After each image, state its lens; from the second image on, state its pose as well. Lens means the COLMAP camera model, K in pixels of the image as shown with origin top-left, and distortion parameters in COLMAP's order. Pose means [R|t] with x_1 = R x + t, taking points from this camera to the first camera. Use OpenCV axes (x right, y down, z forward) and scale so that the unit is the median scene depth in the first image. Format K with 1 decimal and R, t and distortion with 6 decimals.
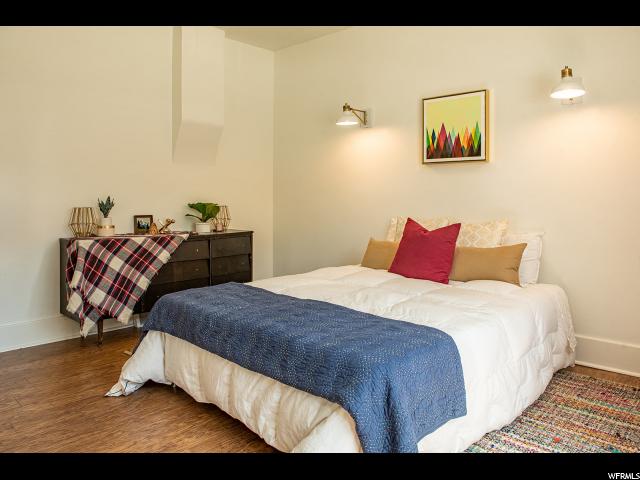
lens RADIAL K [[452.7, 0, 320.0], [0, 452.7, 192.3], [0, 0, 1]] dist [-0.033014, -0.000391]
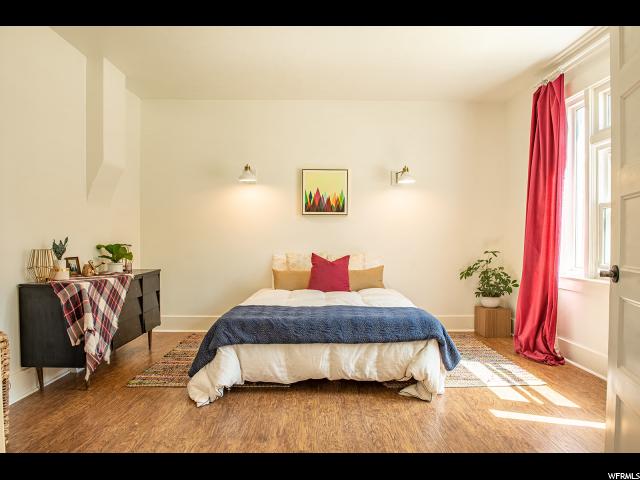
lens RADIAL K [[446.7, 0, 320.0], [0, 446.7, 240.0], [0, 0, 1]] dist [-0.034989, -0.001023]
pose [[0.717808, -0.000657, 0.696241, -0.762191], [-0.008340, 0.999920, 0.009541, 0.001291], [-0.696191, -0.012655, 0.717745, -0.043449]]
